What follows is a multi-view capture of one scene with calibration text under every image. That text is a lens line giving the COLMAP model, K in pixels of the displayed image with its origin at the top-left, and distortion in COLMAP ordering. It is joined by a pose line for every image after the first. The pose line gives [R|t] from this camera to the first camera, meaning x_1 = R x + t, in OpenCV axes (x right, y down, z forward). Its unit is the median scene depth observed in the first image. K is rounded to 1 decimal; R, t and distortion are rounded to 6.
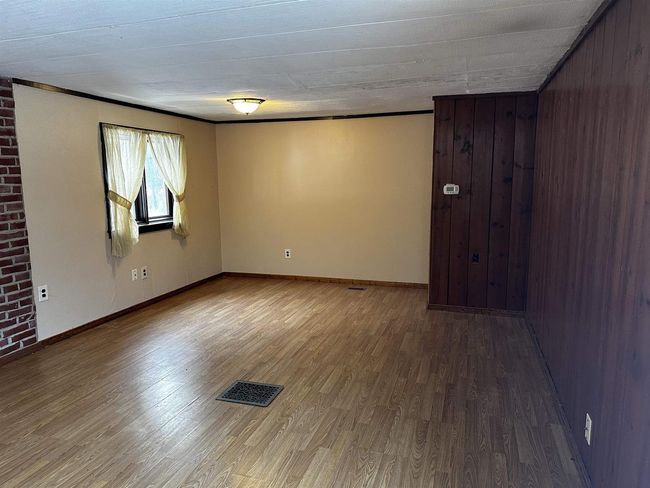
lens RADIAL K [[451.6, 0, 327.6], [0, 451.6, 243.0], [0, 0, 1]] dist [0.003585, -0.017652]
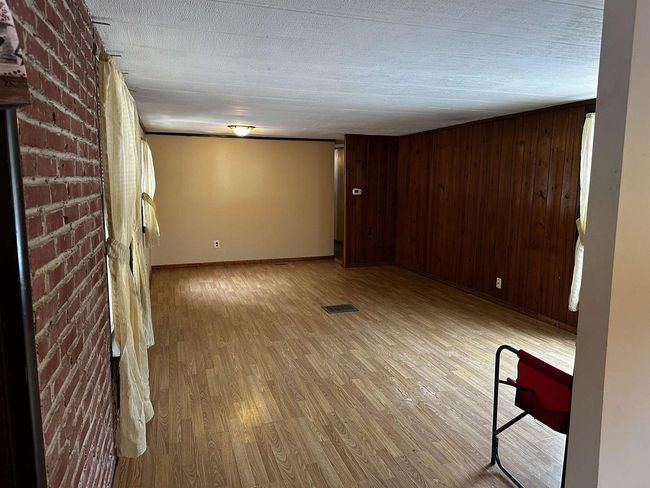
lens RADIAL K [[451.6, 0, 324.1], [0, 451.6, 243.6], [0, 0, 1]] dist [0.003585, -0.017652]
pose [[0.805602, -0.069110, 0.588412, -0.932800], [0.073939, 0.997136, 0.015884, 0.039462], [-0.587825, 0.030710, 0.808405, -0.281570]]
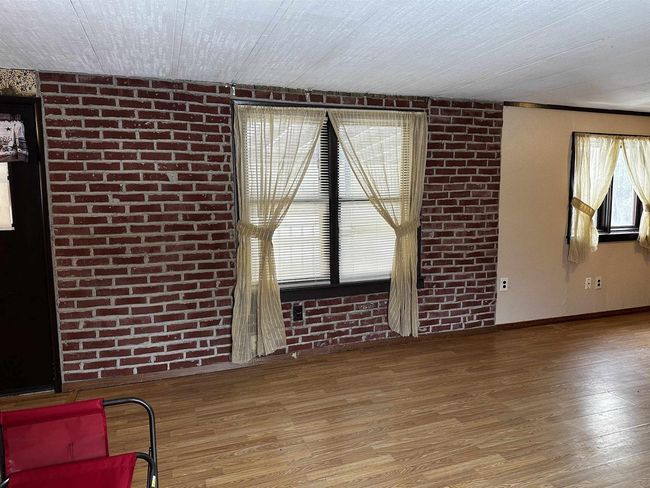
lens RADIAL K [[451.6, 0, 324.3], [0, 451.6, 241.4], [0, 0, 1]] dist [0.003585, -0.017652]
pose [[0.596909, 0.094298, -0.796748, 0.006492], [-0.113558, 0.993001, 0.032450, 0.016519], [0.794232, 0.071108, 0.603439, -0.072112]]
